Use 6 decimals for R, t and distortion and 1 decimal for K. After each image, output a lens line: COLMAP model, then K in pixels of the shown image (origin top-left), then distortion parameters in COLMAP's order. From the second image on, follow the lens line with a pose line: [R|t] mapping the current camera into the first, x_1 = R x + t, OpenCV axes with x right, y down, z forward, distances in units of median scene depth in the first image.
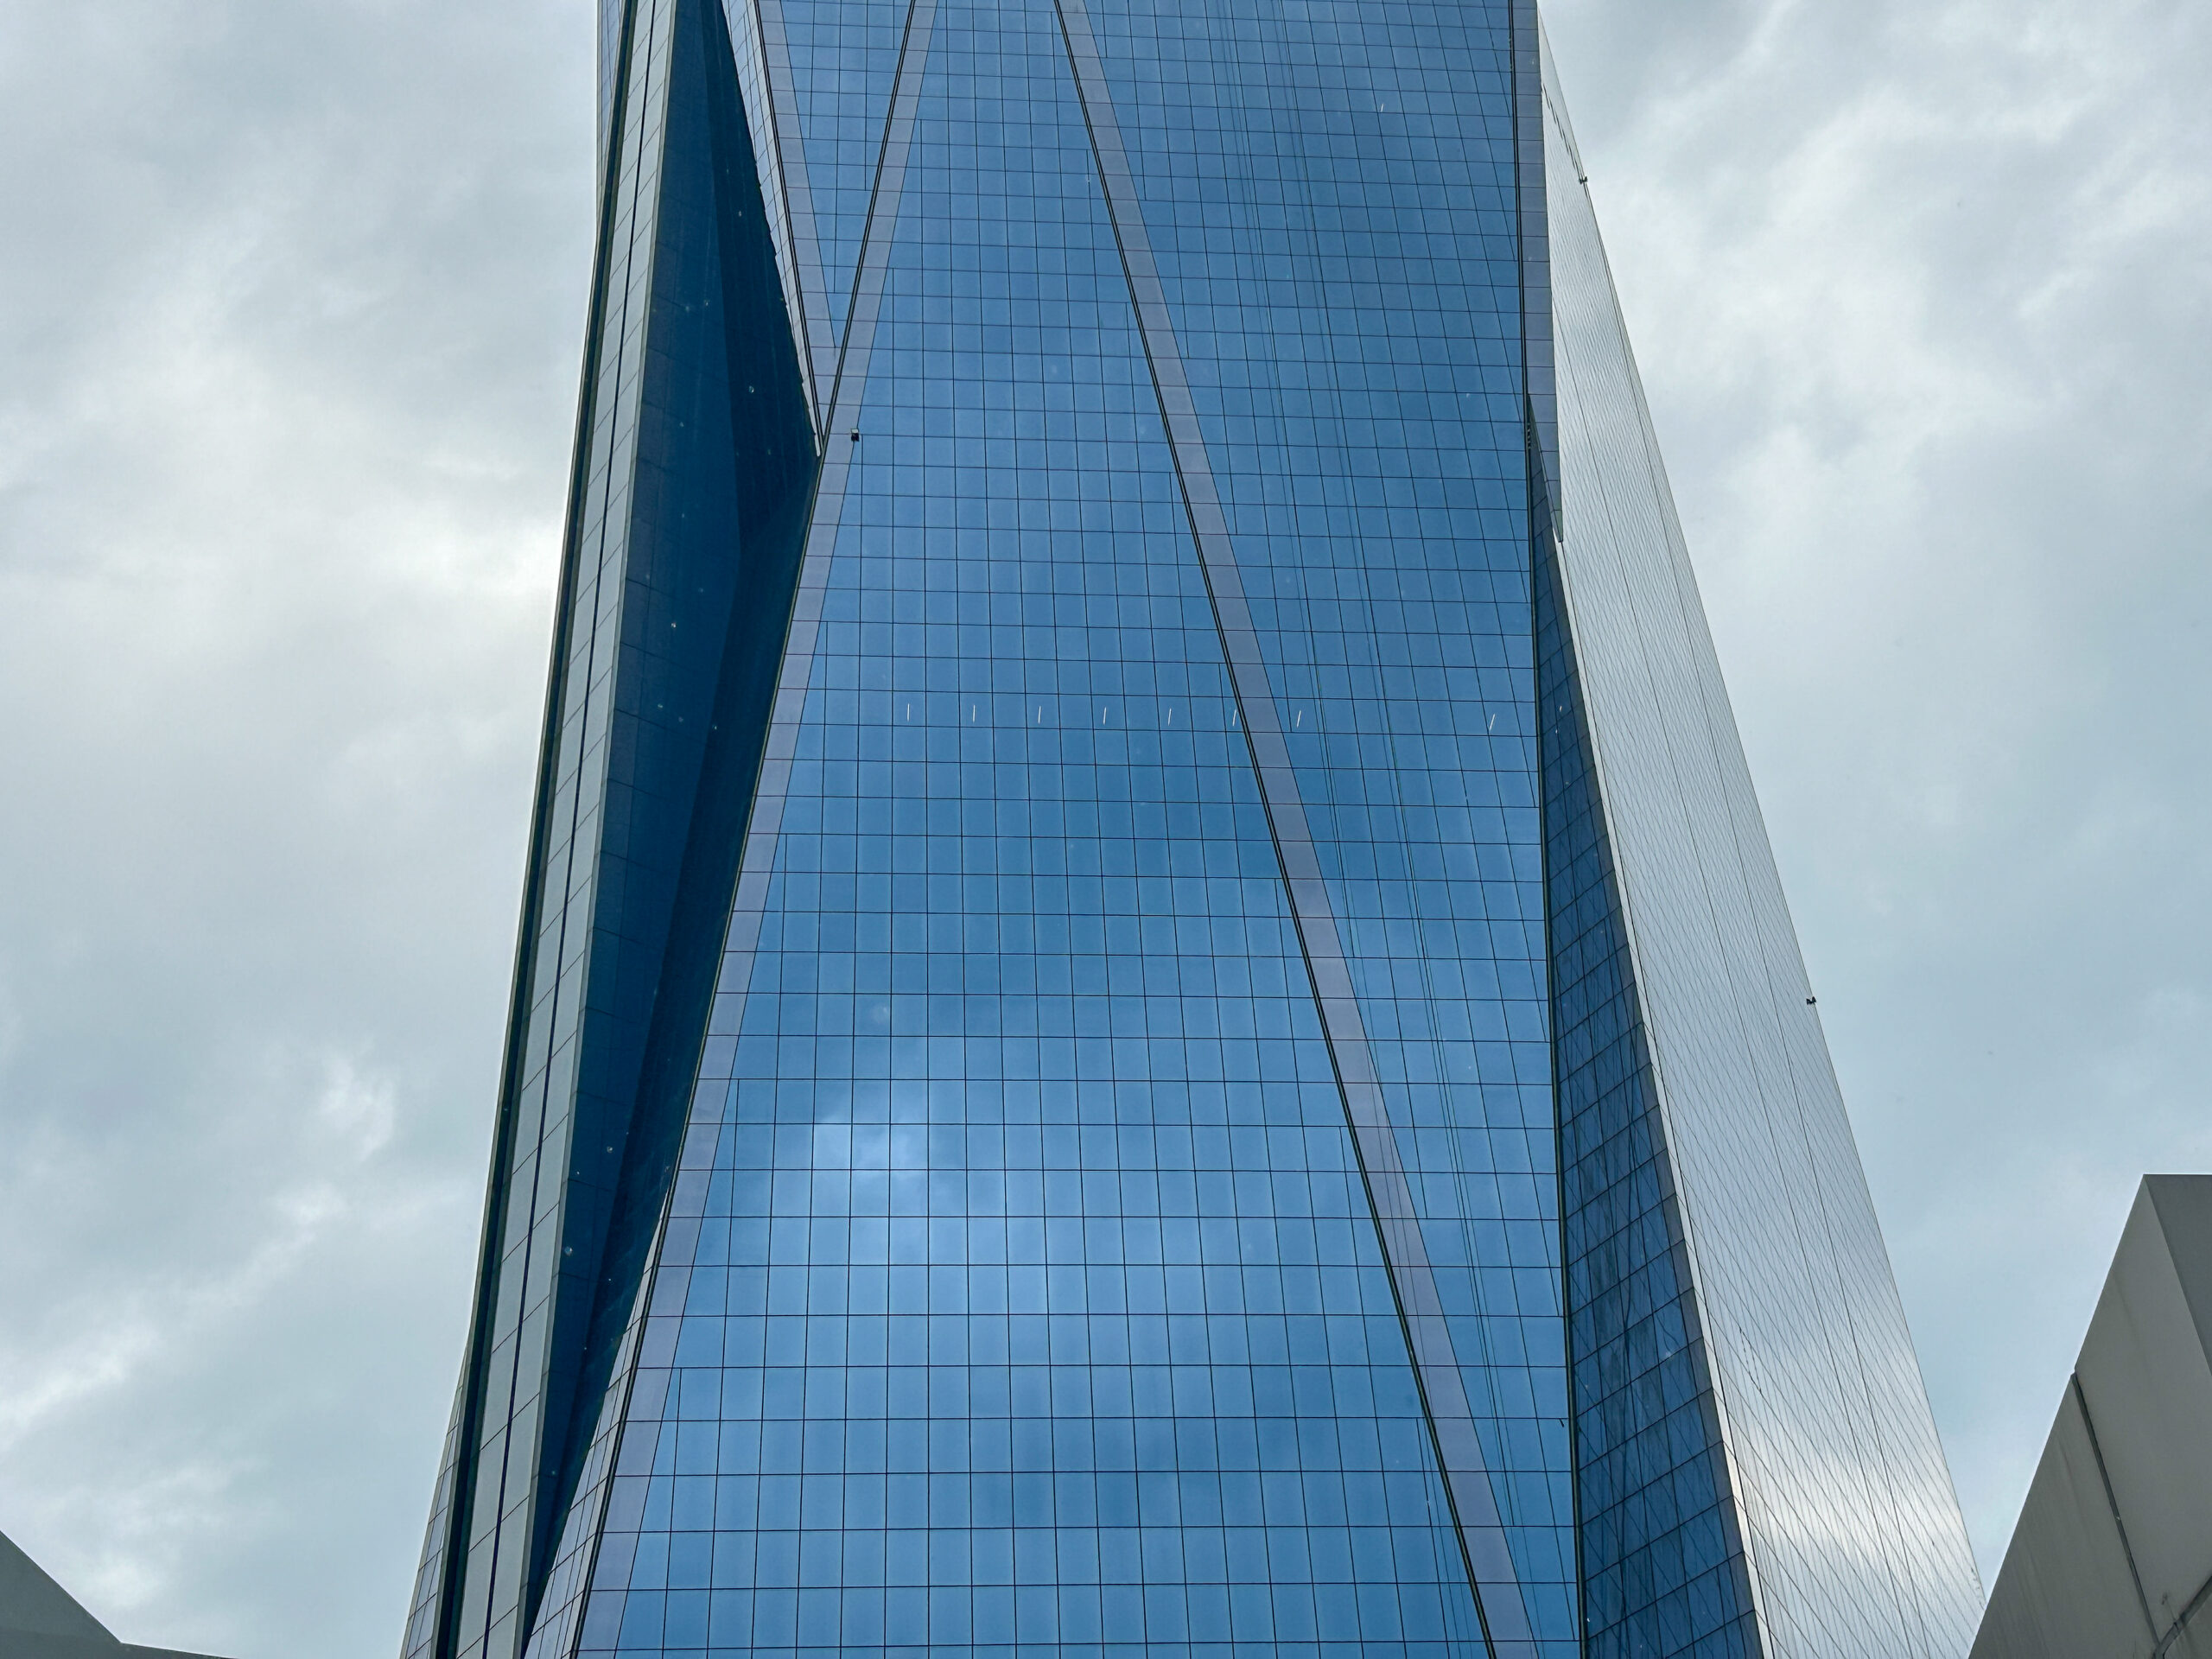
lens RADIAL K [[2781.2, 0, 1100.4], [0, 2781.2, 874.5], [0, 0, 1]] dist [0.256000, -1.027295]
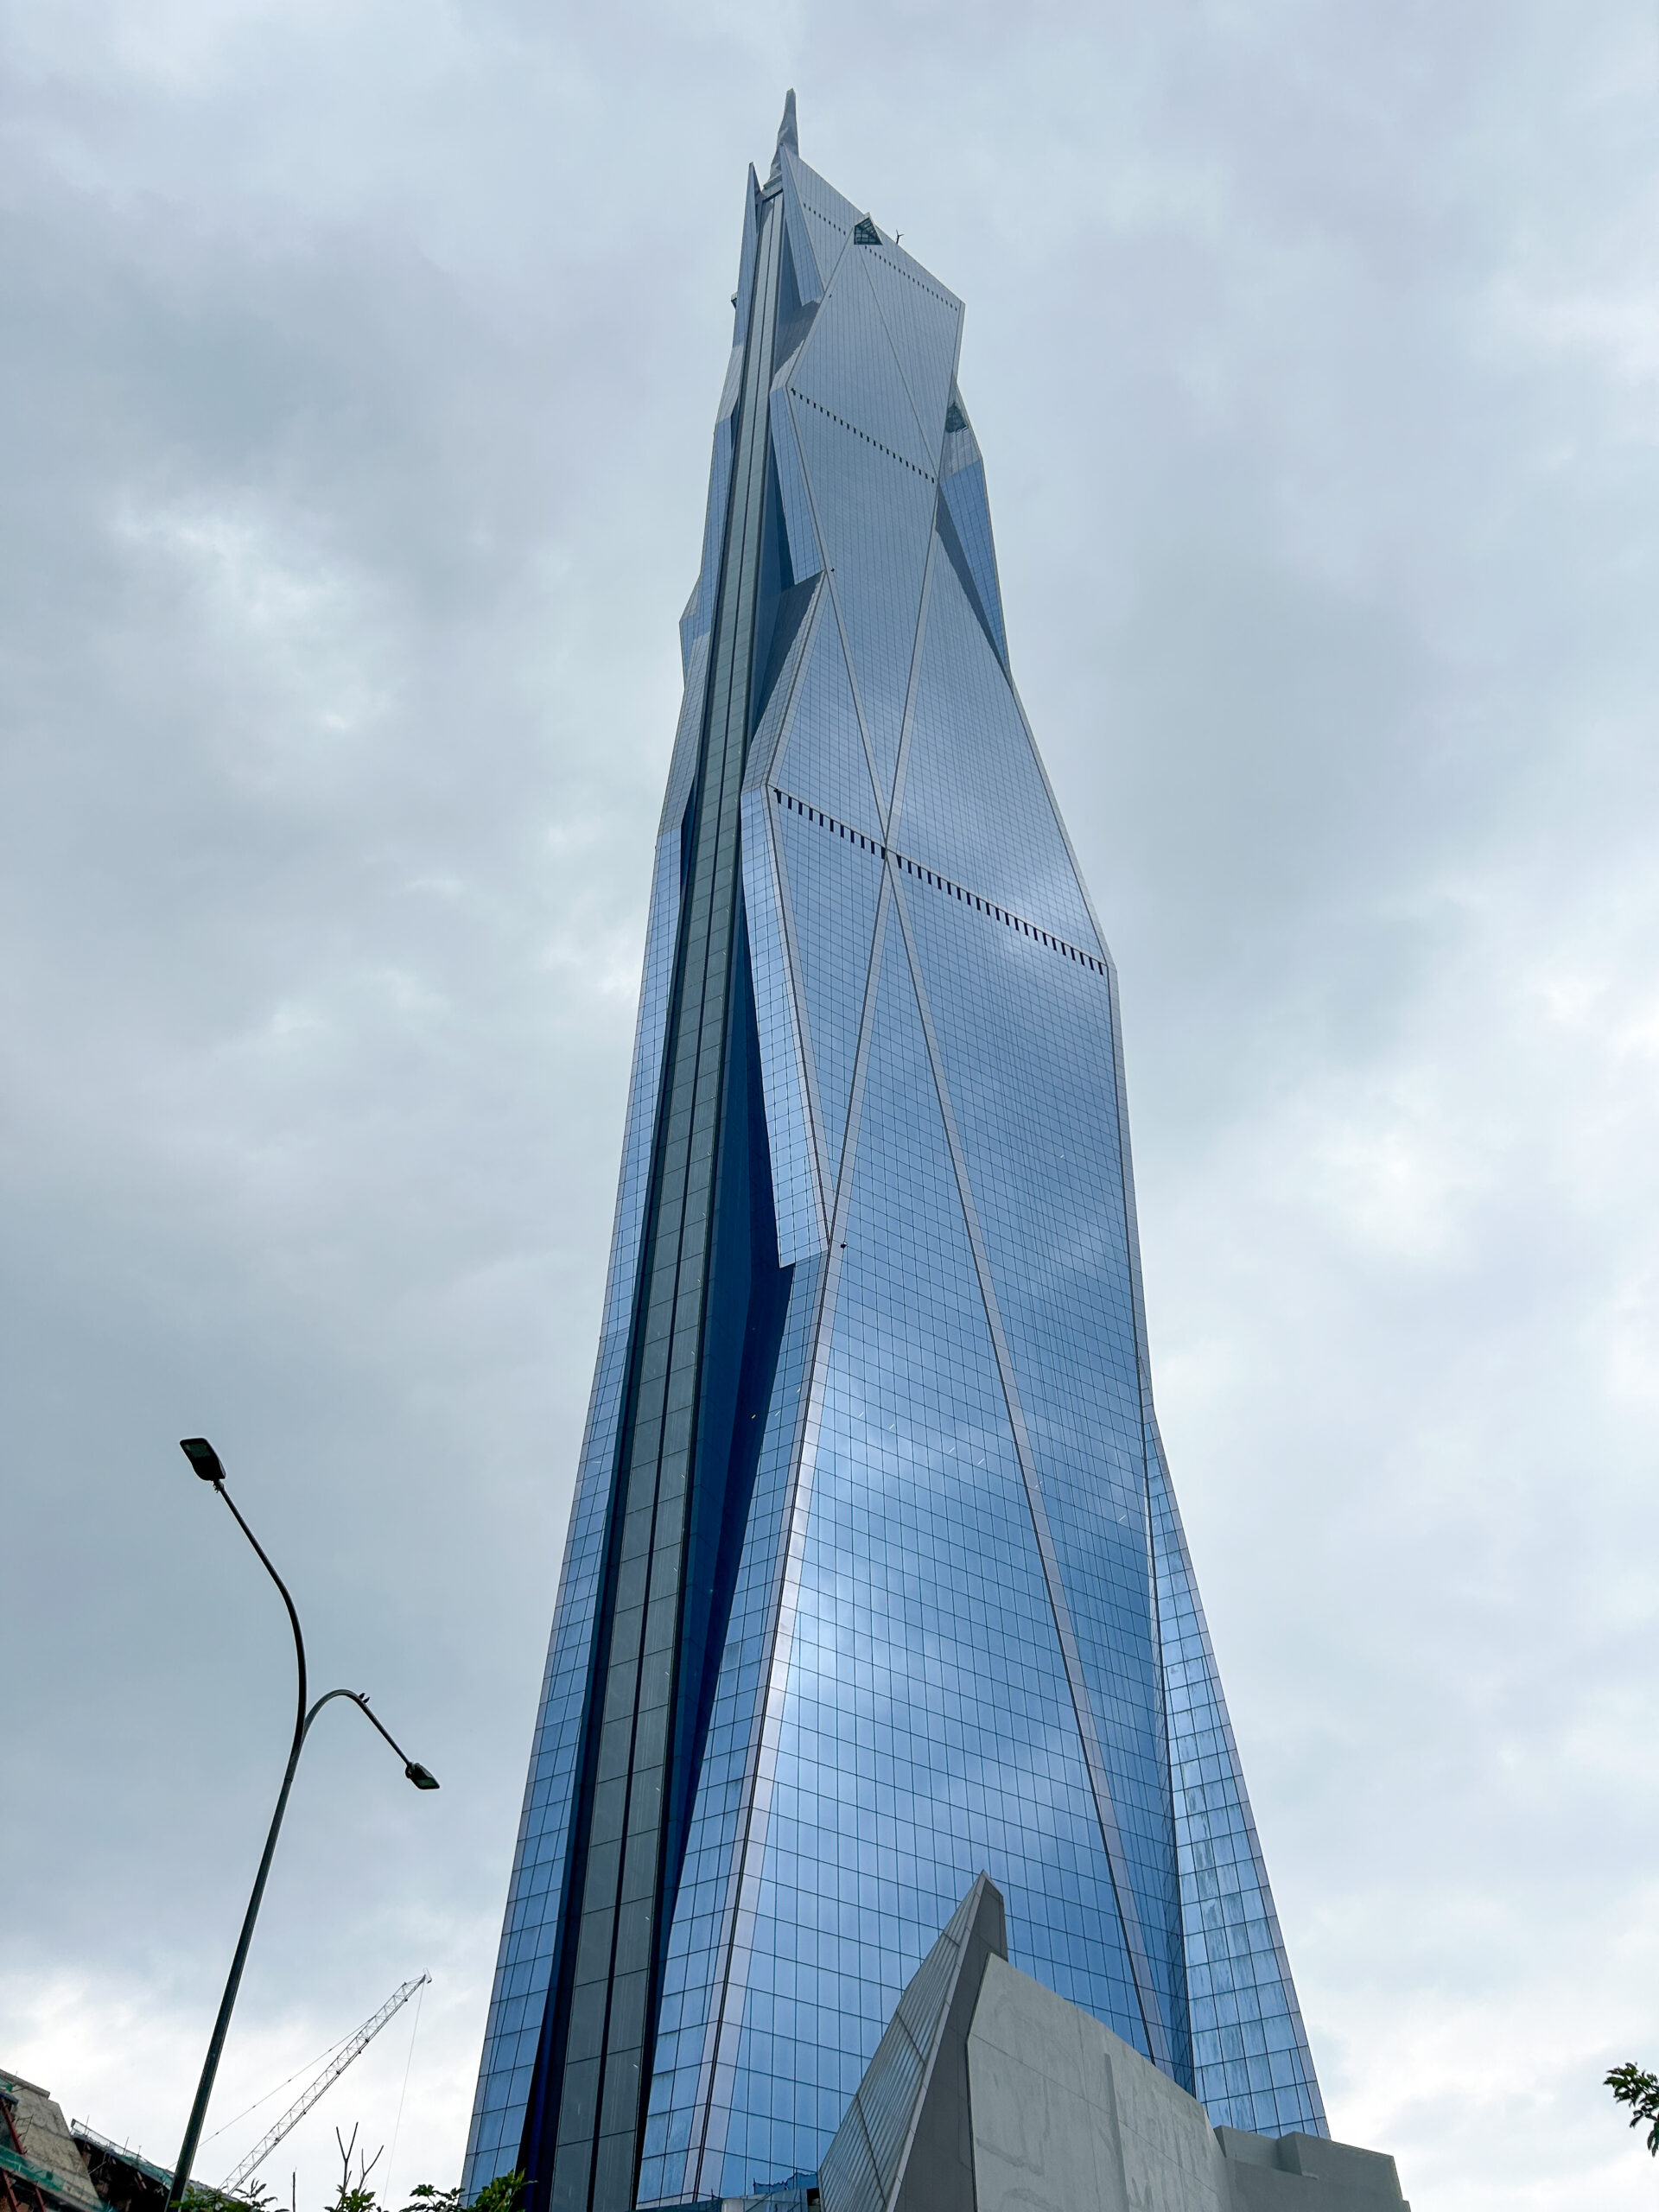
lens RADIAL K [[1669.1, 0, 822.6], [0, 1669.1, 1106.2], [0, 0, 1]] dist [0.064006, -0.072384]
pose [[0.886401, 0.376790, 0.268928, -0.526126], [-0.324089, 0.919928, -0.220678, 0.007533], [-0.330544, 0.108452, 0.937539, -0.048464]]
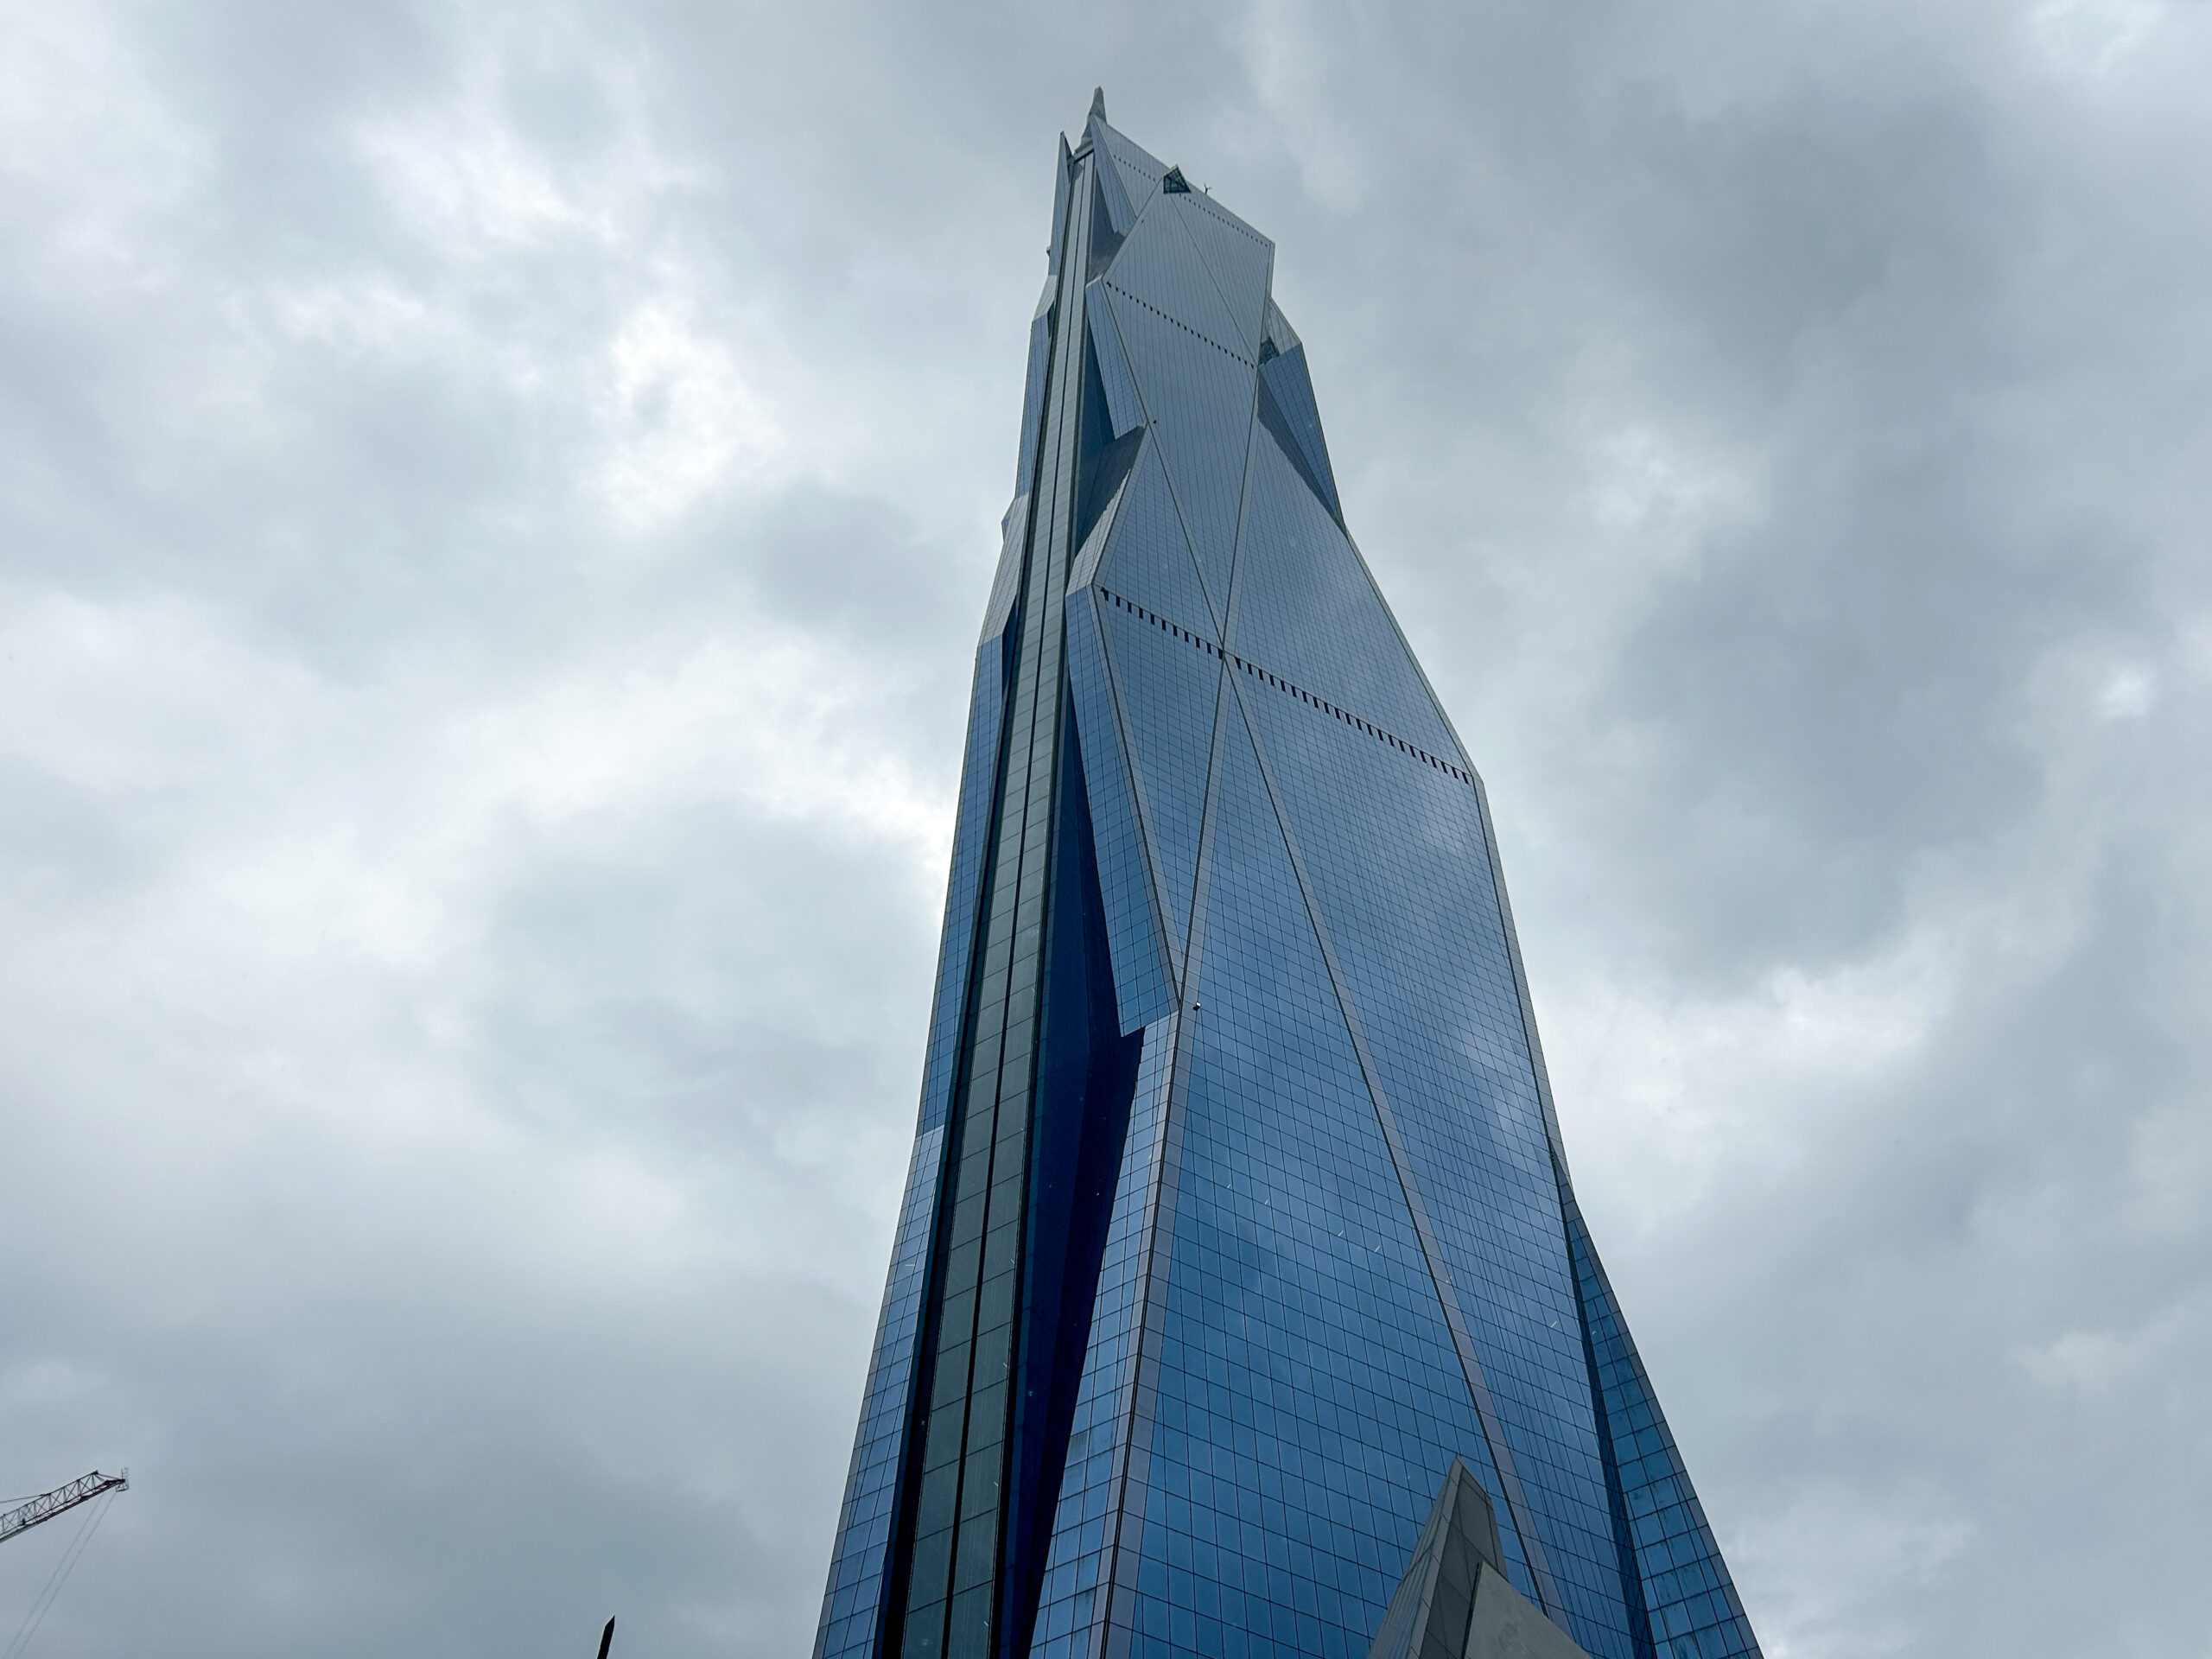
lens RADIAL K [[1683.0, 0, 1101.1], [0, 1683.0, 826.1], [0, 0, 1]] dist [0.032514, -0.006809]
pose [[0.907354, 0.383774, 0.171542, -0.413141], [-0.302724, 0.879675, -0.366783, 0.142669], [-0.291663, 0.280873, 0.914354, 0.145618]]
